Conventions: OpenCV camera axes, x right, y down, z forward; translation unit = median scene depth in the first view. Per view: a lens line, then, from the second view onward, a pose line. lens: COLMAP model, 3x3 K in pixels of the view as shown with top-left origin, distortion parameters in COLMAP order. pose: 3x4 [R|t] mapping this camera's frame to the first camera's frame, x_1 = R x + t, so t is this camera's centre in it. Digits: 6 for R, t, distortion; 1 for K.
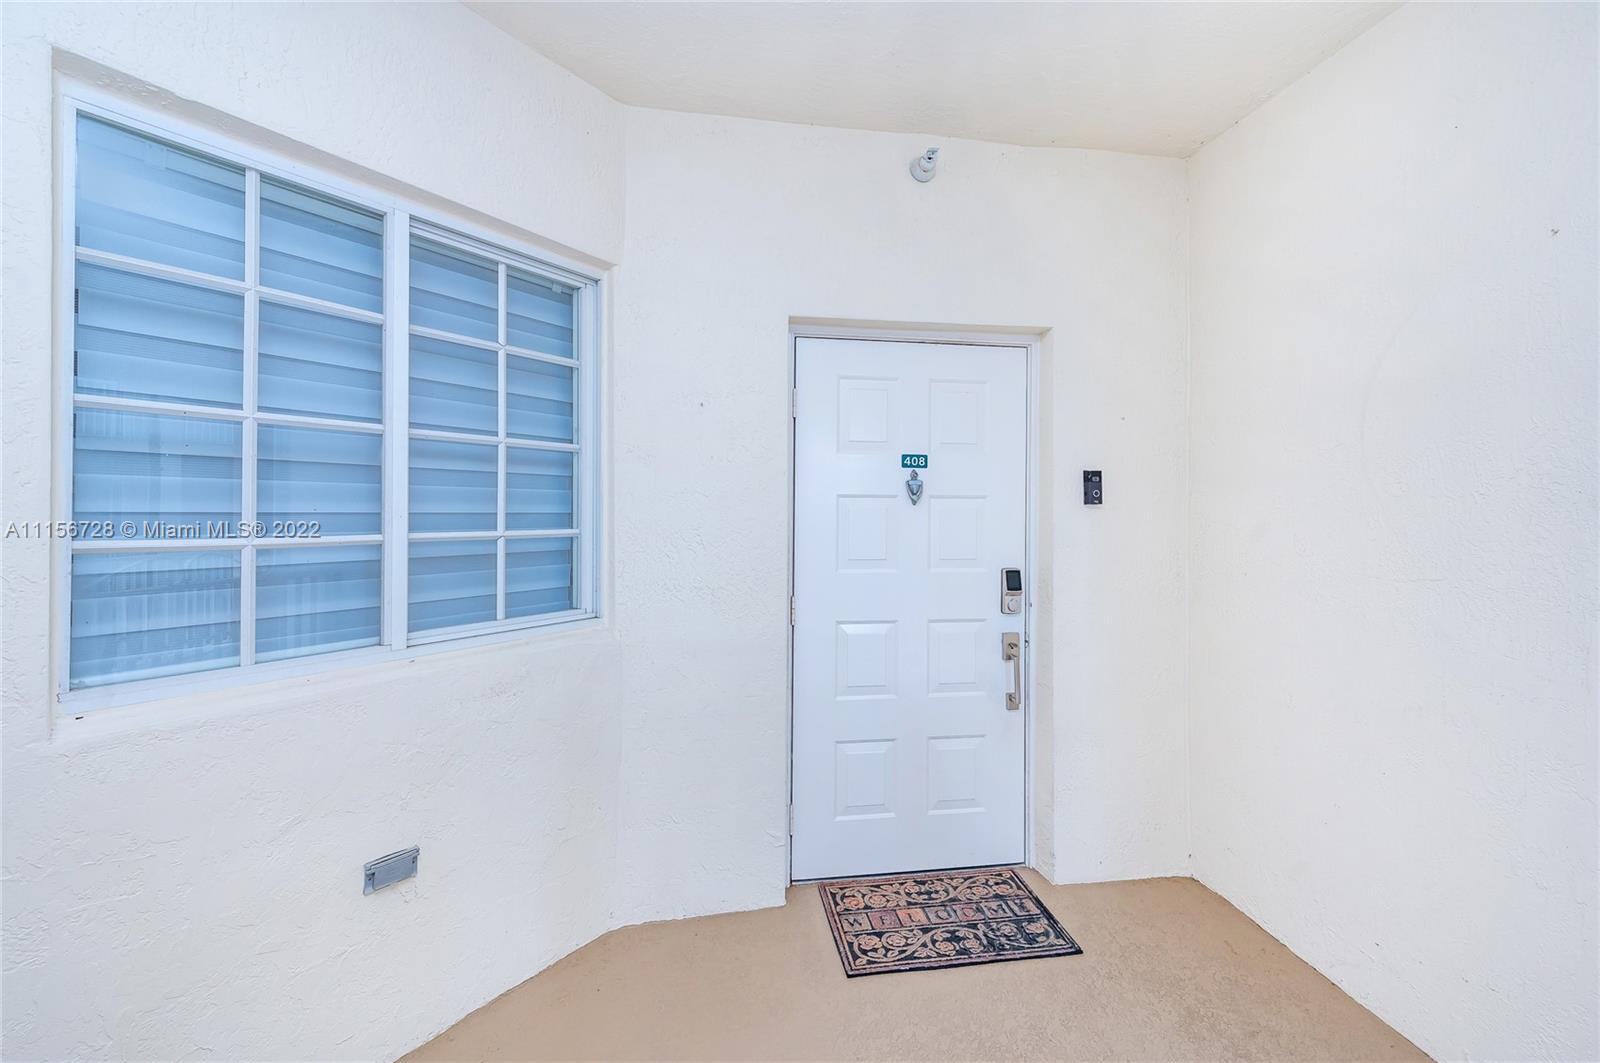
lens RADIAL K [[637.4, 0, 800.0], [0, 637.4, 531.5], [0, 0, 1]] dist [0.003315, 0.000478]
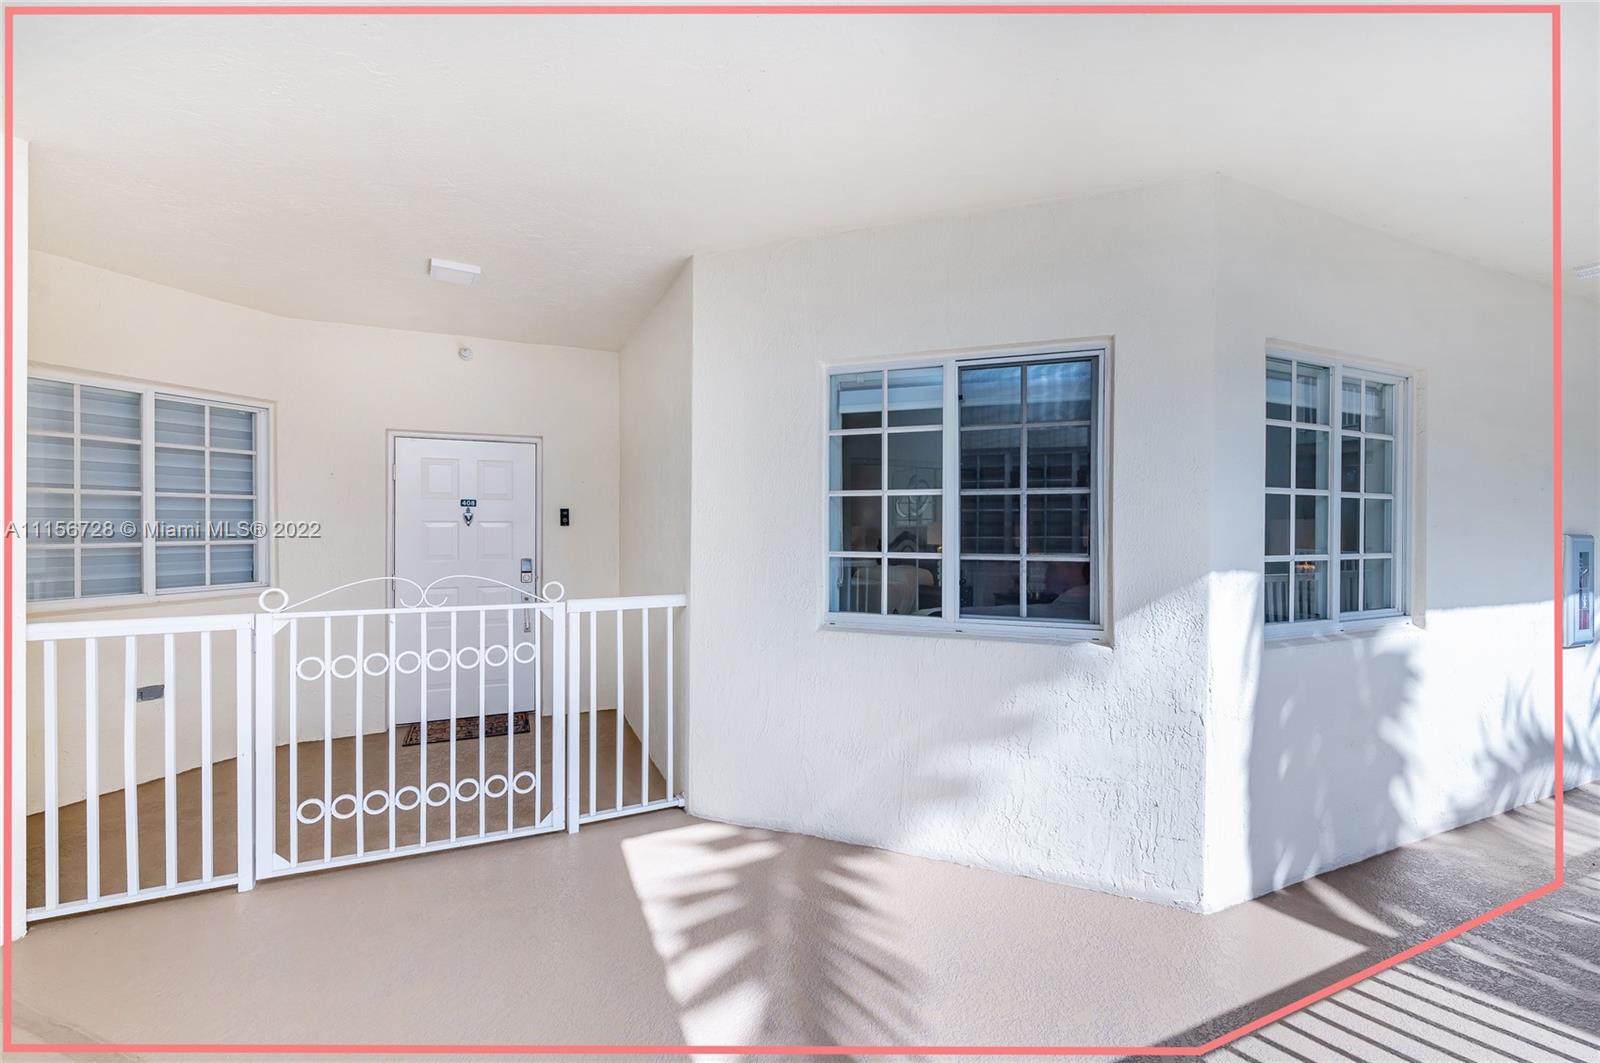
lens RADIAL K [[699.0, 0, 798.9], [0, 699.0, 543.5], [0, 0, 1]] dist [-0.000248, -0.000084]
pose [[0.966378, -0.007897, 0.257003, 0.736447], [0.007799, 0.999969, 0.001400, 0.017043], [-0.257006, 0.000652, 0.966409, -1.544693]]
